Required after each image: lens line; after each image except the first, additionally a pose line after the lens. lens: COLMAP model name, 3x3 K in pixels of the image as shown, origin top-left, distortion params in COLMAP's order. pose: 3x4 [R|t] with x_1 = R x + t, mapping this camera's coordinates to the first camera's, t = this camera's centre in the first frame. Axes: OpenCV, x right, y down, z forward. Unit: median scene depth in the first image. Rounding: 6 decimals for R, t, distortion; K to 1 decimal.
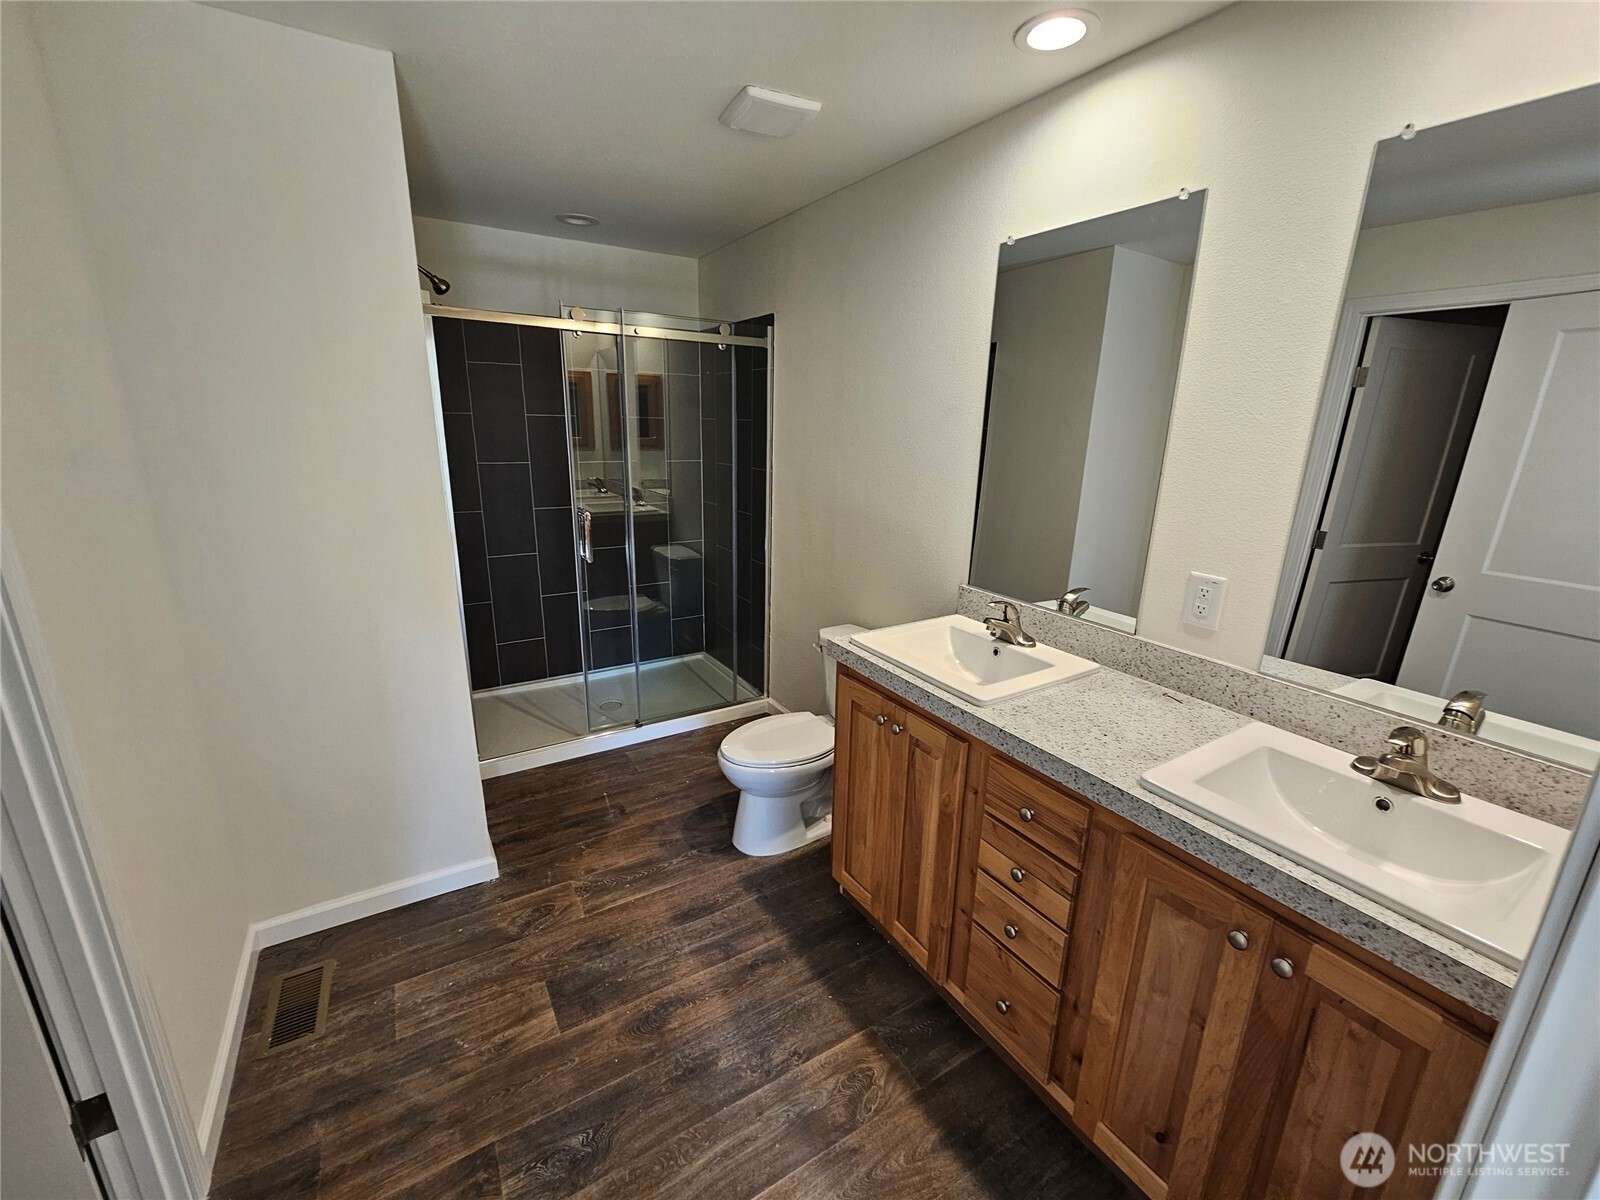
lens RADIAL K [[661.0, 0, 804.0], [0, 661.0, 598.4], [0, 0, 1]] dist [0.000986, 0.000217]
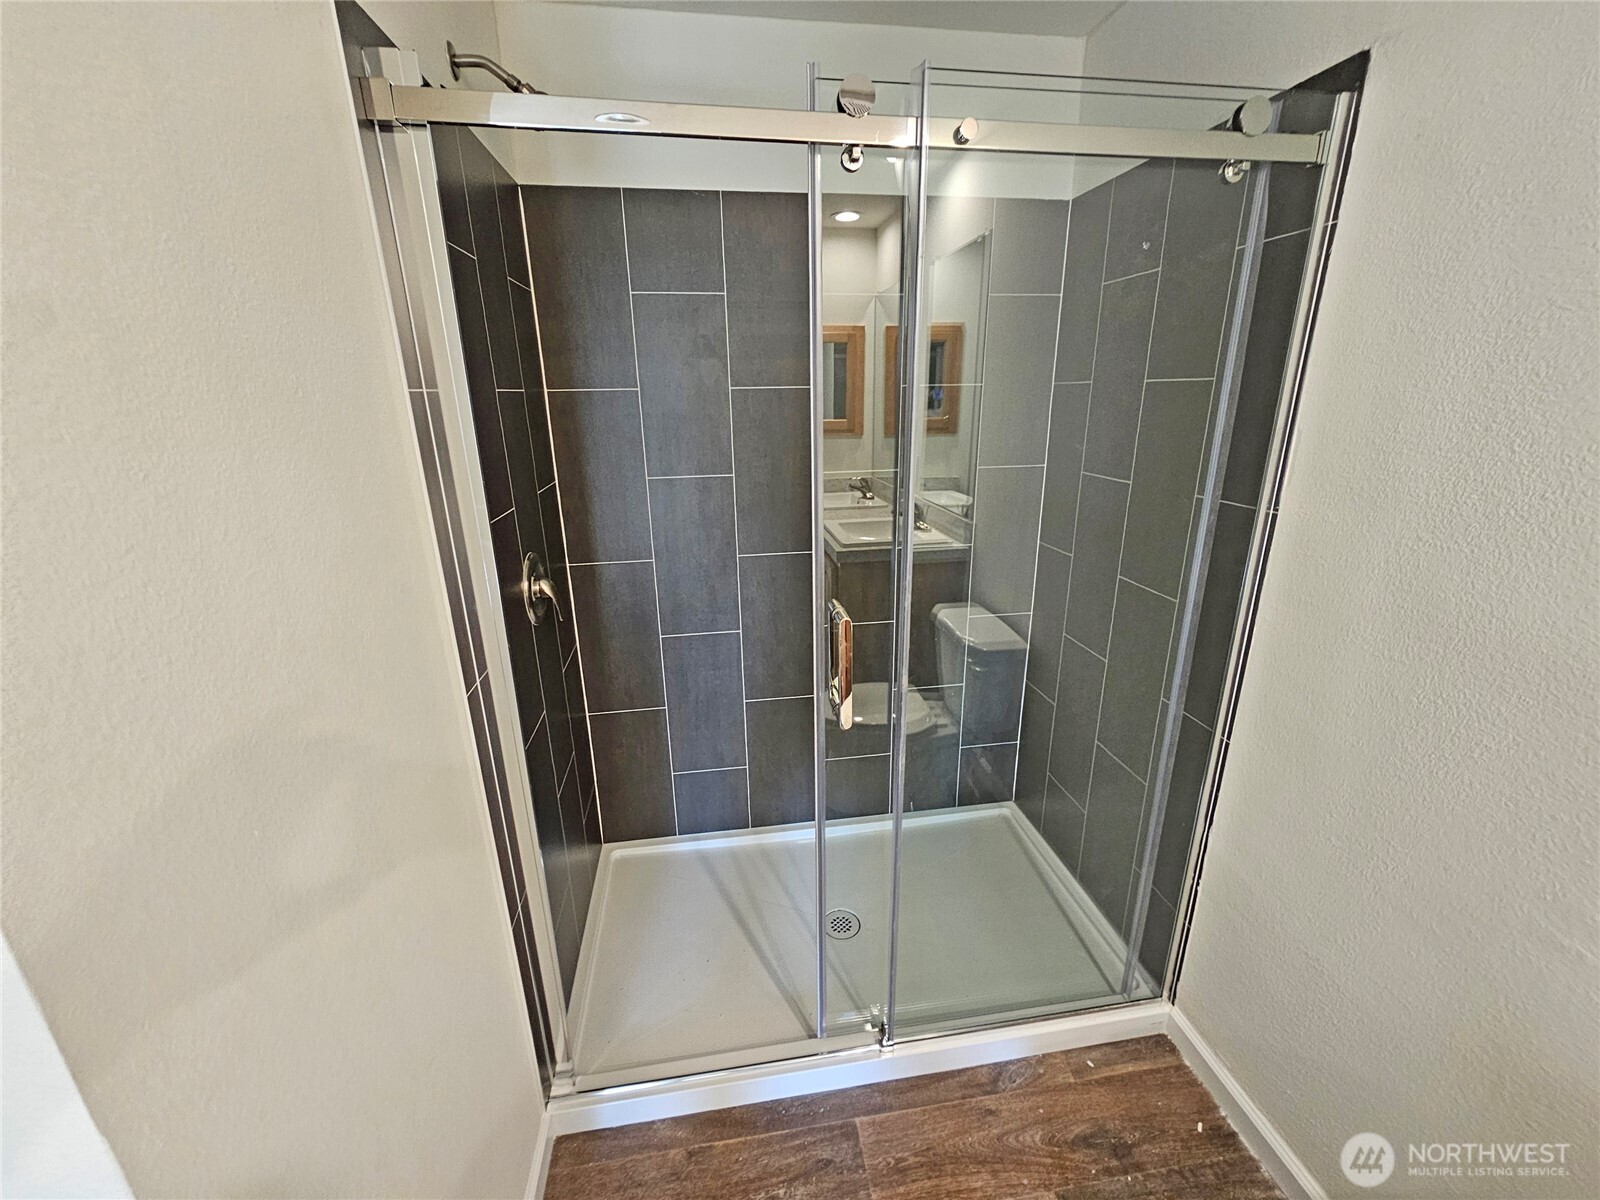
lens RADIAL K [[652.6, 0, 804.9], [0, 652.6, 602.6], [0, 0, 1]] dist [0.000927, 0.000368]
pose [[0.920011, 0.086382, -0.382253, -0.116165], [-0.069377, 0.995899, 0.058076, -0.111177], [0.385702, -0.026910, 0.922231, 0.422072]]
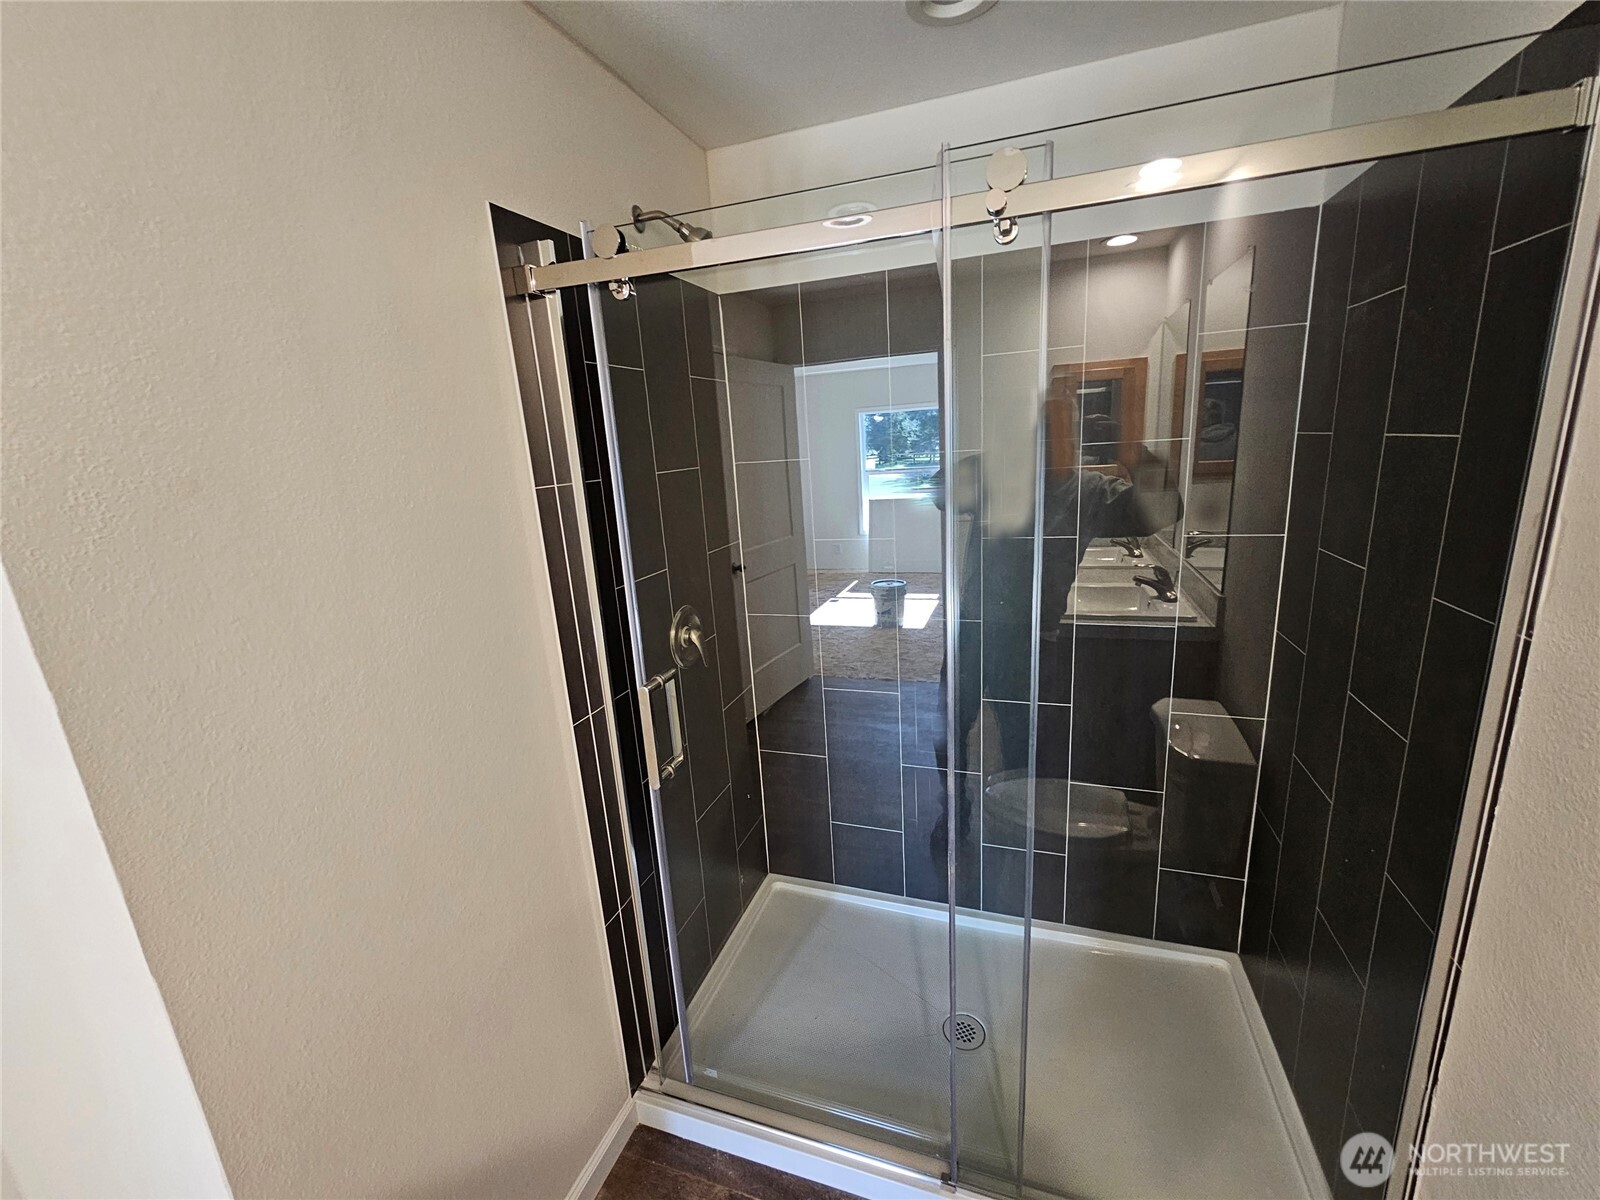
lens RADIAL K [[654.7, 0, 812.8], [0, 654.7, 607.2], [0, 0, 1]] dist [0.004383, -0.004860]
pose [[0.628556, 0.129610, -0.766889, -0.020749], [-0.131803, 0.989506, 0.059206, -0.142863], [0.766515, 0.063865, 0.639043, 0.490468]]
